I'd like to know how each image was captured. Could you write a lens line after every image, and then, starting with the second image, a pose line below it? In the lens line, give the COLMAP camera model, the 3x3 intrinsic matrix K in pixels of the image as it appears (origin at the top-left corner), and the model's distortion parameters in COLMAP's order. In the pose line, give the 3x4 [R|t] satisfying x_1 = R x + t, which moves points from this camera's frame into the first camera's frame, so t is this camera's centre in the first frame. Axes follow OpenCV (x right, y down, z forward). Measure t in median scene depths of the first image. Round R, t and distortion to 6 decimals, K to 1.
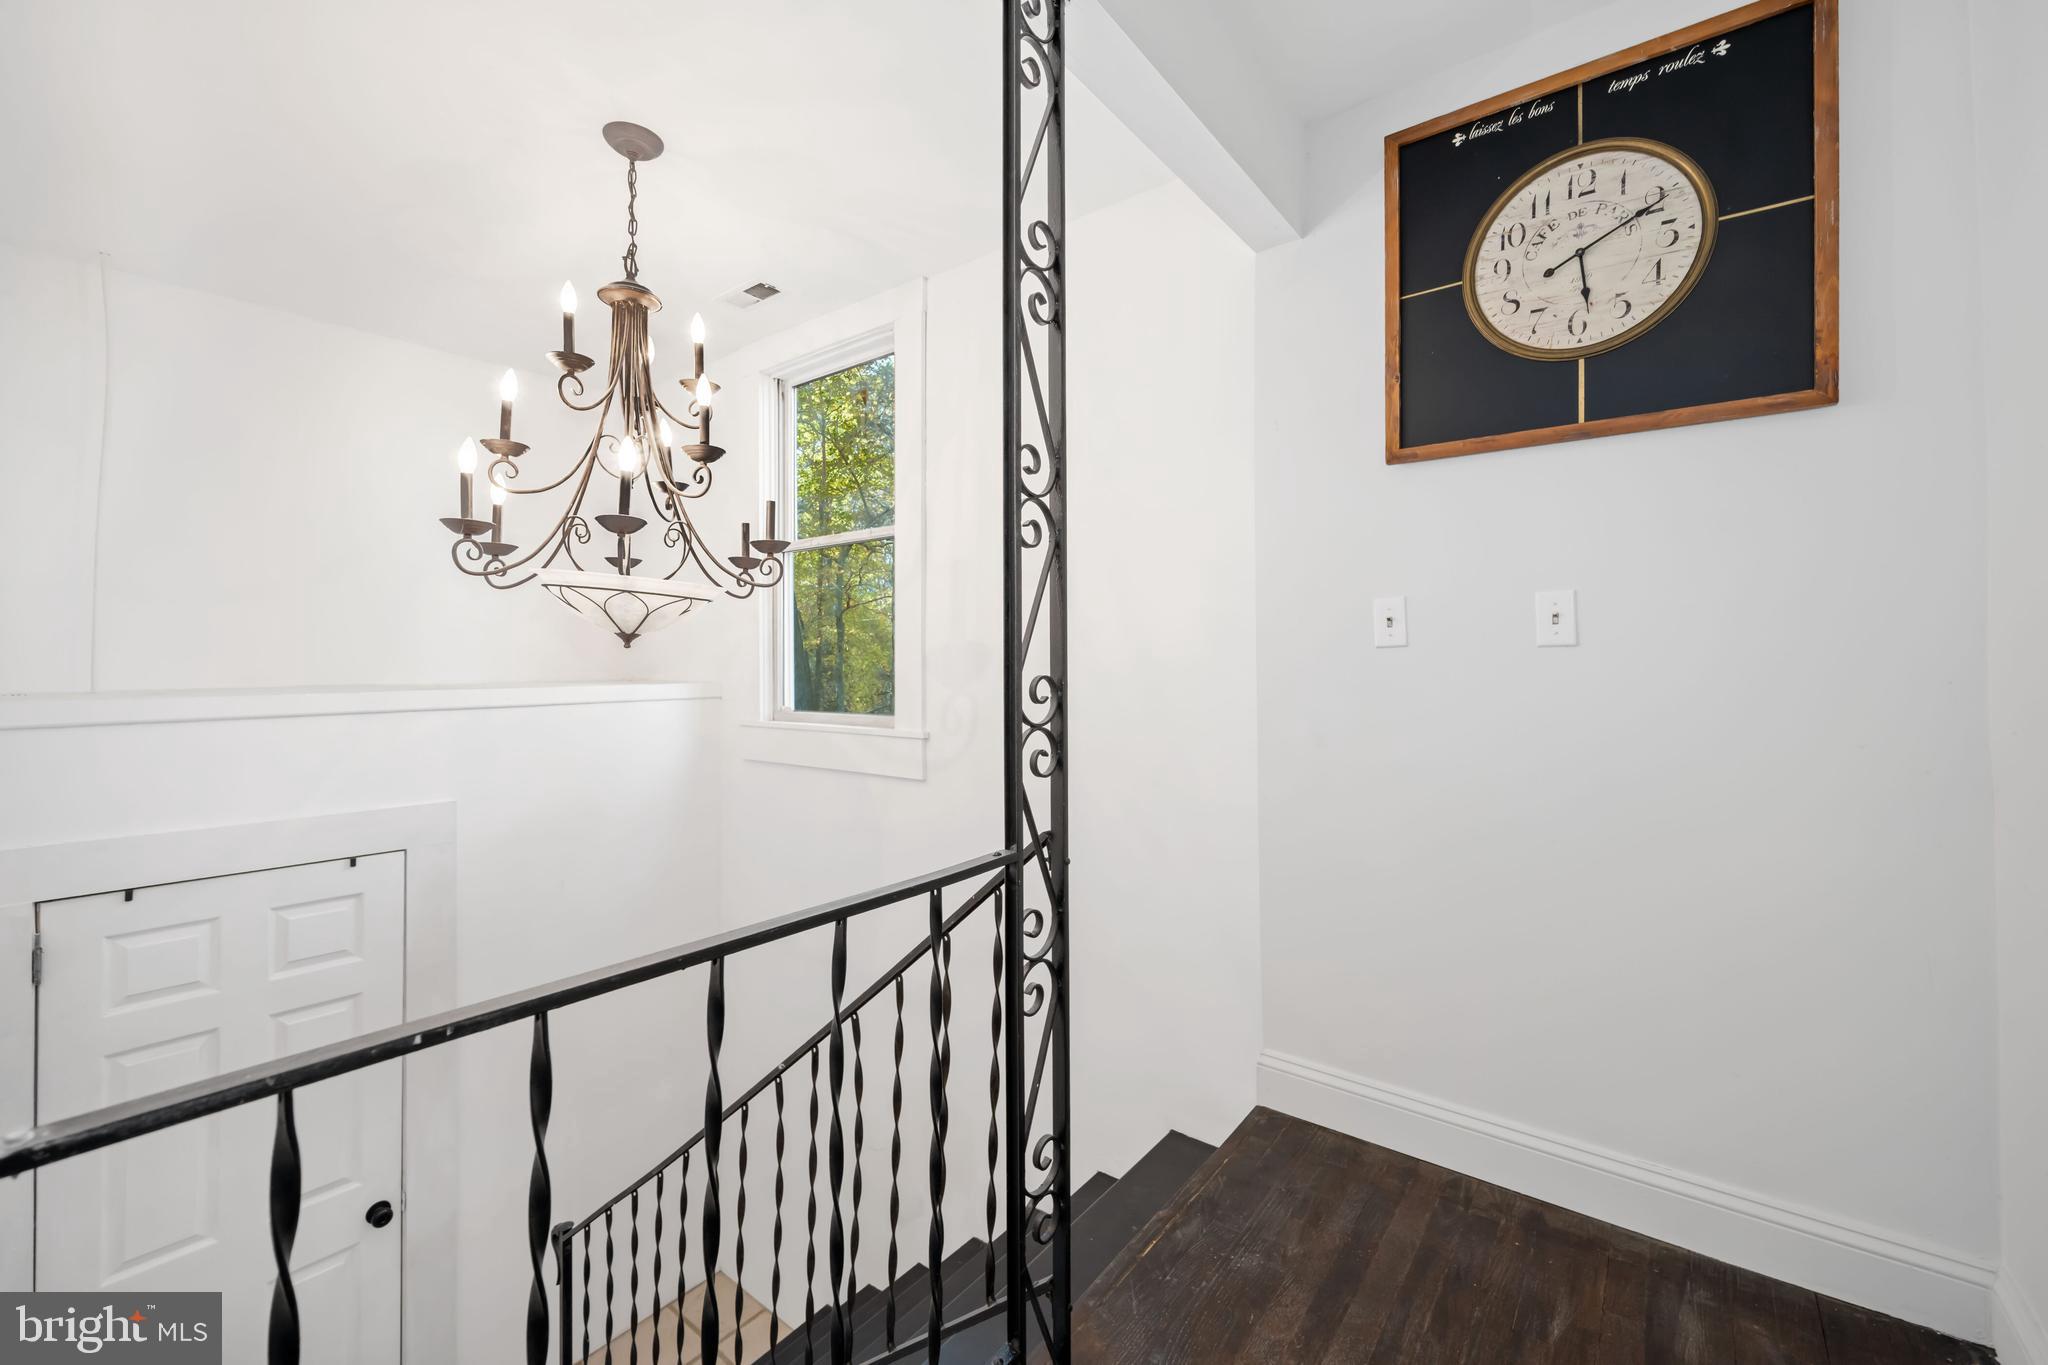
lens RADIAL K [[832.3, 0, 1024.0], [0, 832.3, 682.5], [0, 0, 1]] dist [0.000029, 0.000164]
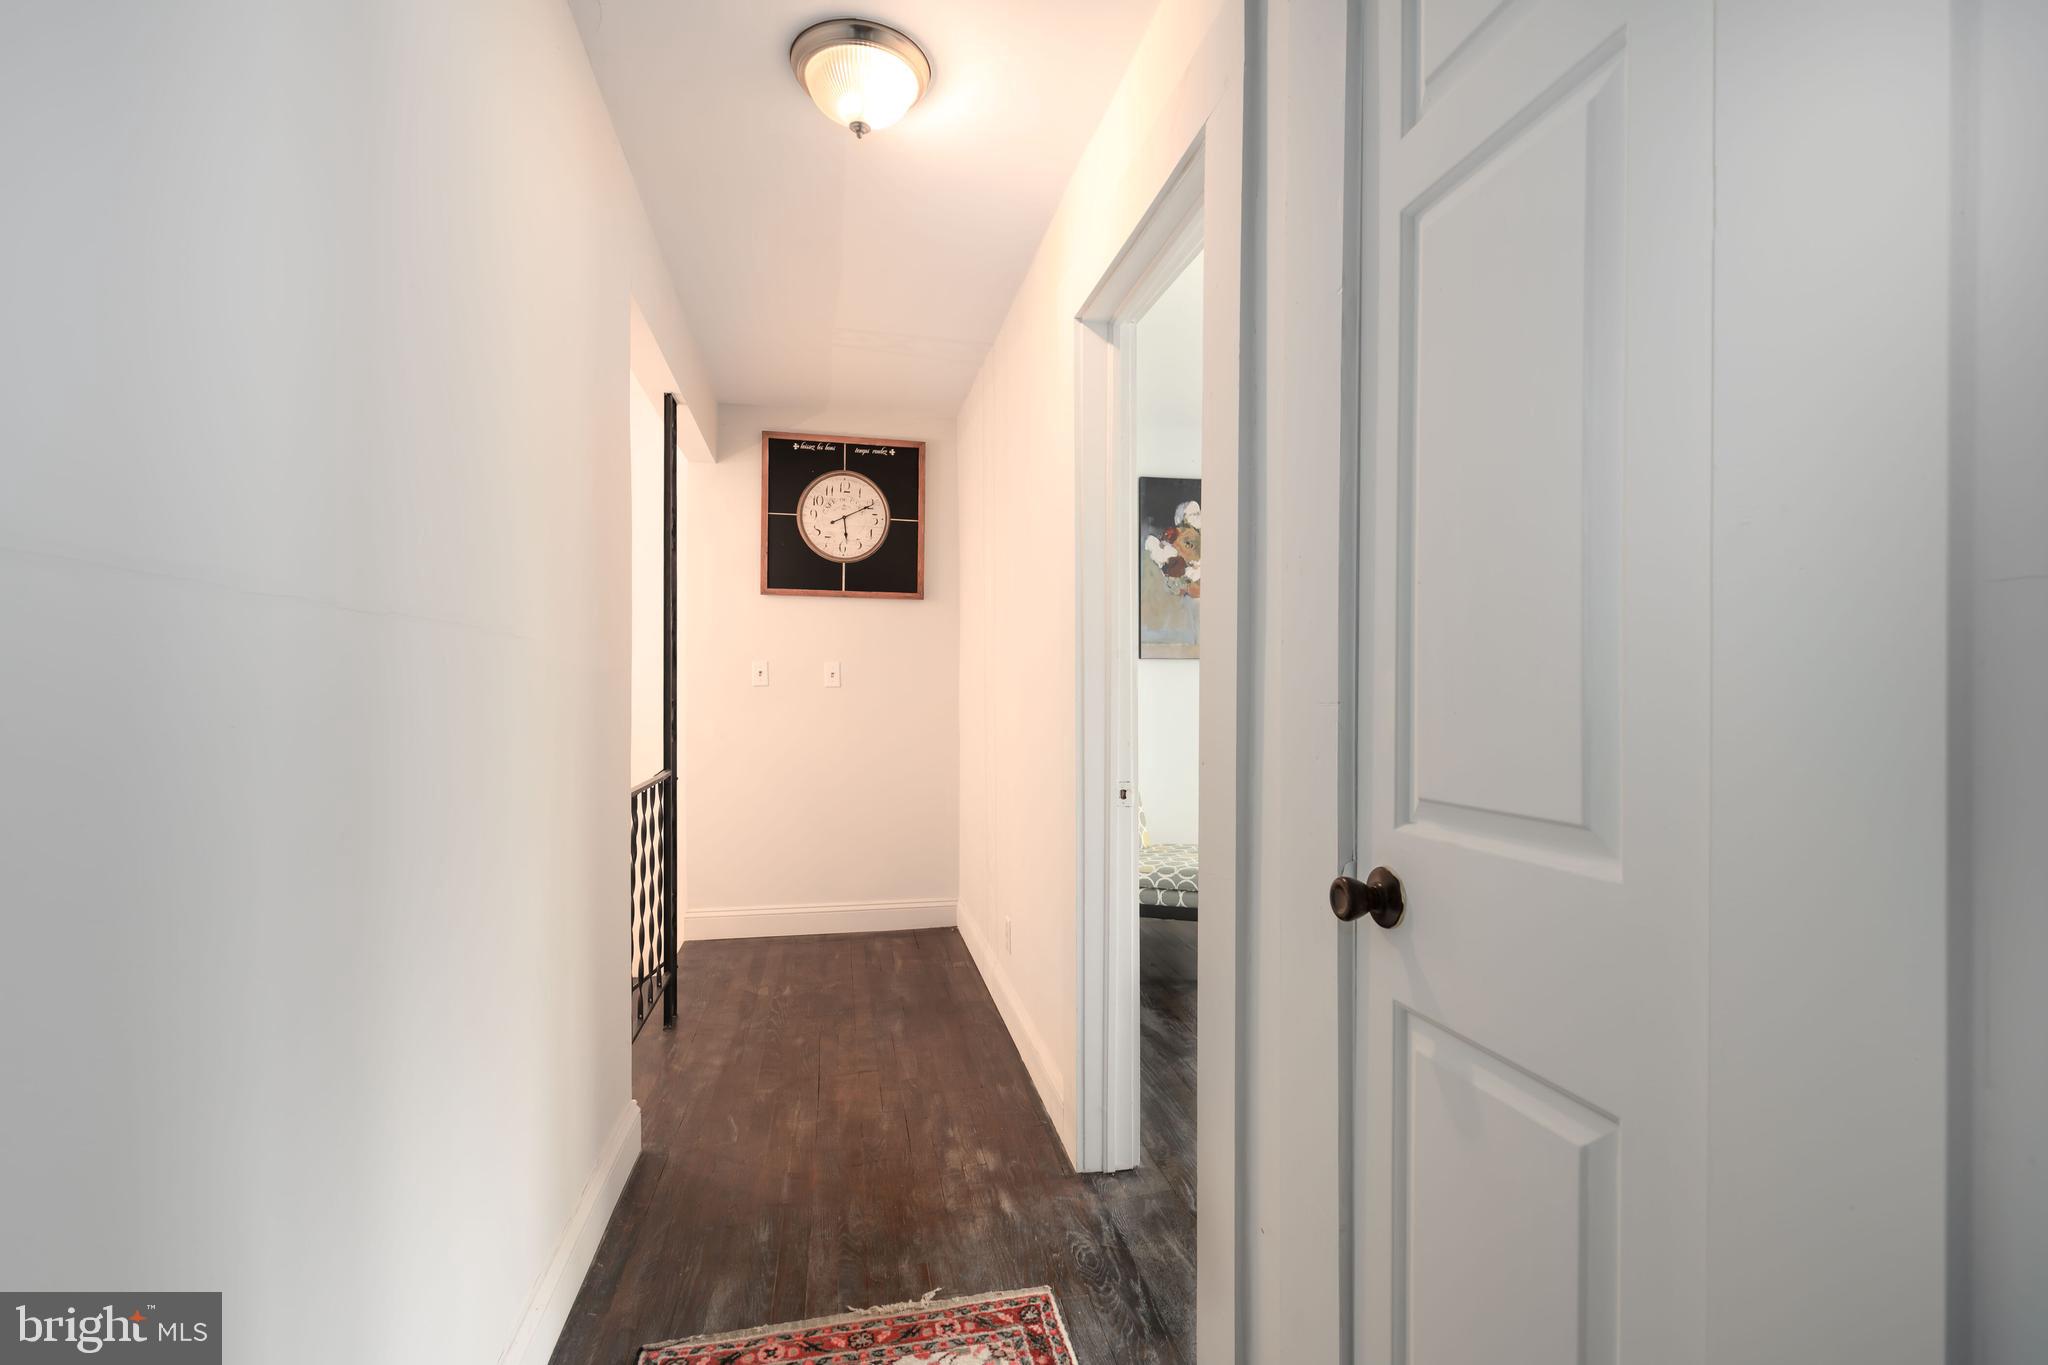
lens RADIAL K [[832.3, 0, 1024.0], [0, 832.3, 682.5], [0, 0, 1]] dist [0.000029, 0.000164]
pose [[0.644575, 0.030363, 0.763938, -0.744960], [-0.009103, 0.999445, -0.032043, 0.008207], [-0.764487, 0.013700, 0.644493, -0.844841]]
